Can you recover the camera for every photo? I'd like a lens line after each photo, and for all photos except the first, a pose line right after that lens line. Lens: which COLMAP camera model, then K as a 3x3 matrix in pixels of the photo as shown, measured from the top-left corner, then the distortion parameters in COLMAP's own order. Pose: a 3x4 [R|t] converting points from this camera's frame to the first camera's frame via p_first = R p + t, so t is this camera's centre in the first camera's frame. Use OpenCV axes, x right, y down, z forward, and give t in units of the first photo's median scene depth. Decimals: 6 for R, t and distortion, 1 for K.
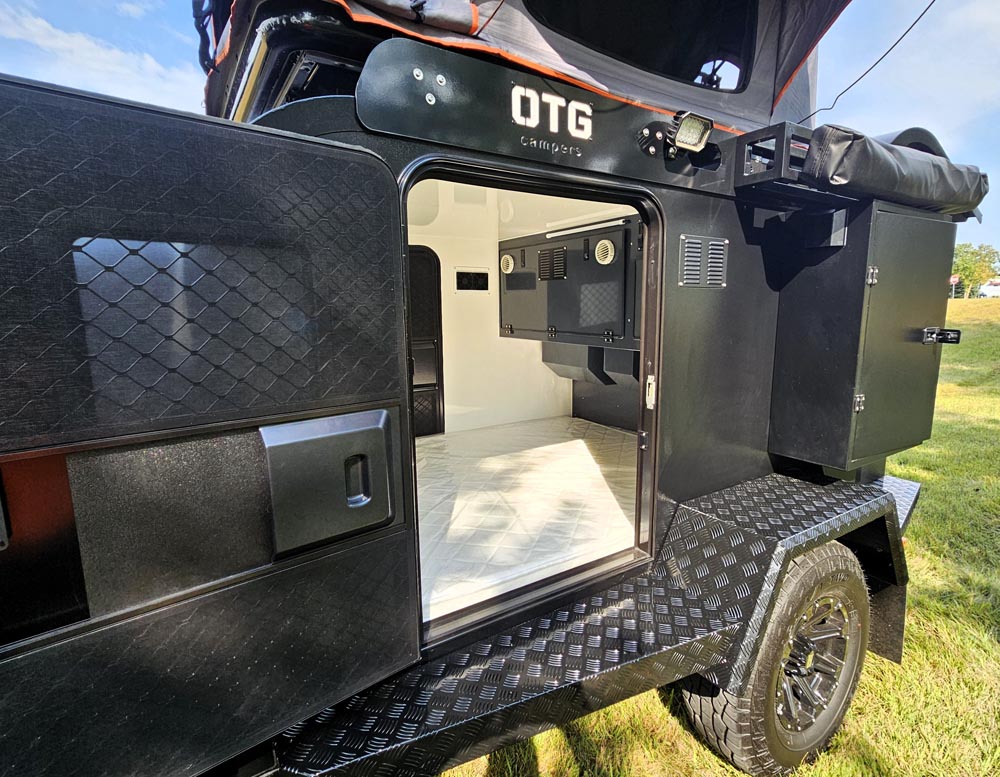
lens RADIAL K [[509.4, 0, 501.8], [0, 509.4, 388.2], [0, 0, 1]] dist [-0.003213, -0.000008]
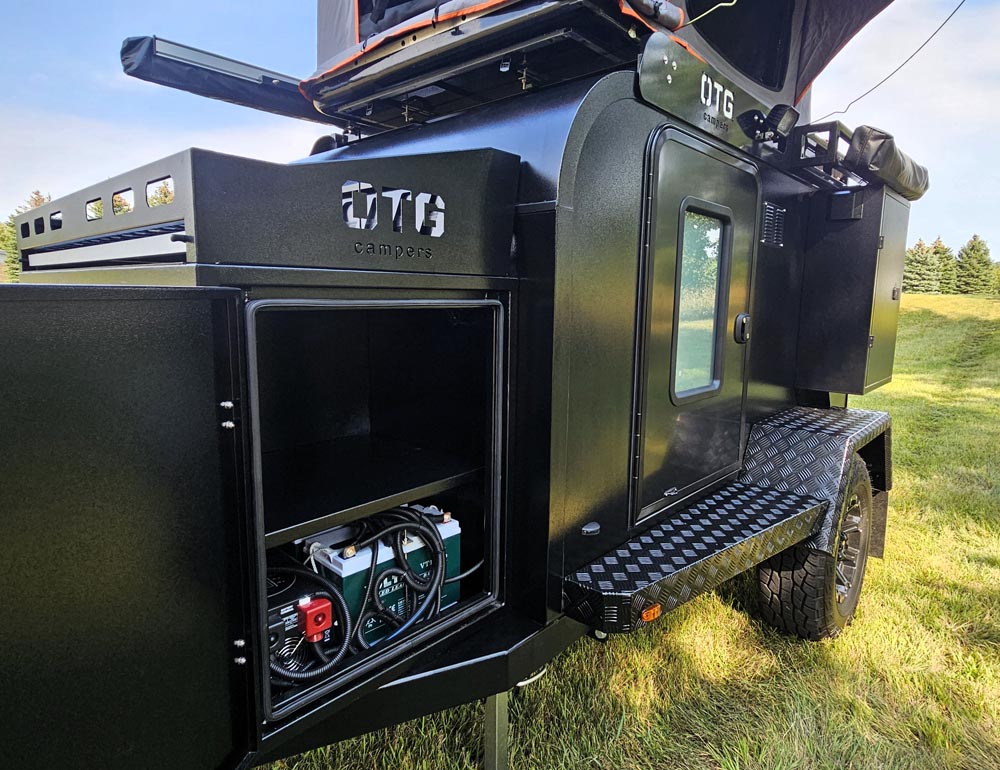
lens RADIAL K [[590.5, 0, 500.1], [0, 590.5, 382.4], [0, 0, 1]] dist [-0.001024, -0.001654]
pose [[0.966420, -0.016101, 0.256462, -0.705519], [0.020100, 0.999714, -0.012980, 0.159177], [-0.256180, 0.017699, 0.966467, -0.241856]]
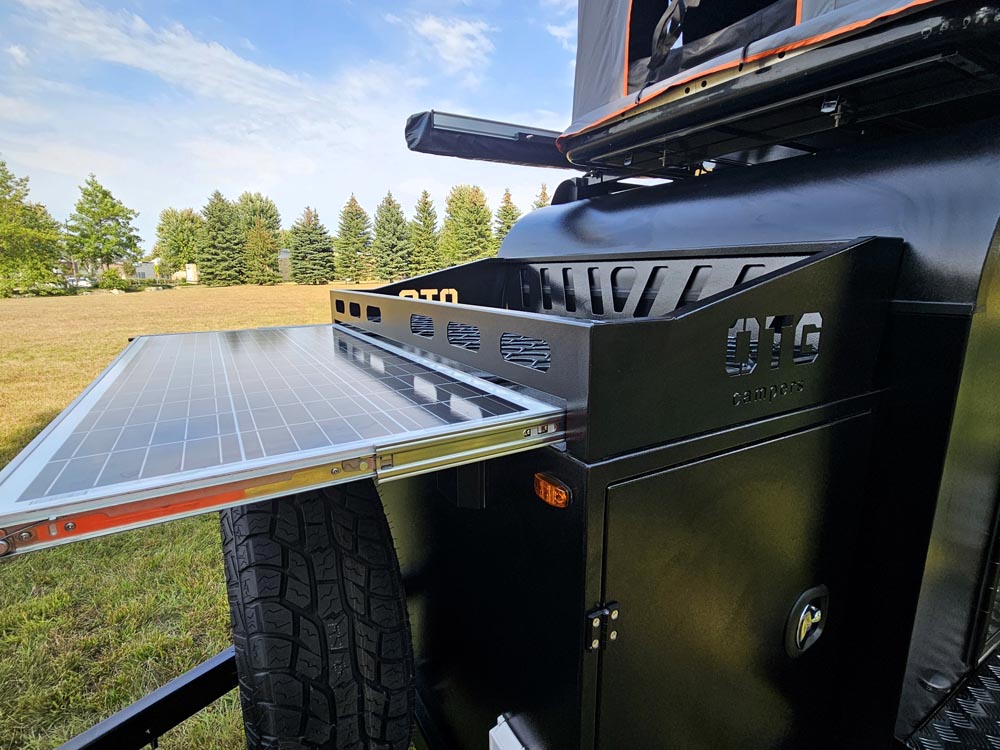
lens RADIAL K [[488.1, 0, 491.3], [0, 488.1, 385.4], [0, 0, 1]] dist [0.003169, -0.001925]
pose [[0.998754, 0.009848, -0.048926, -0.911387], [-0.006943, 0.998222, 0.059193, -0.066761], [0.049422, -0.058780, 0.997047, 0.011684]]
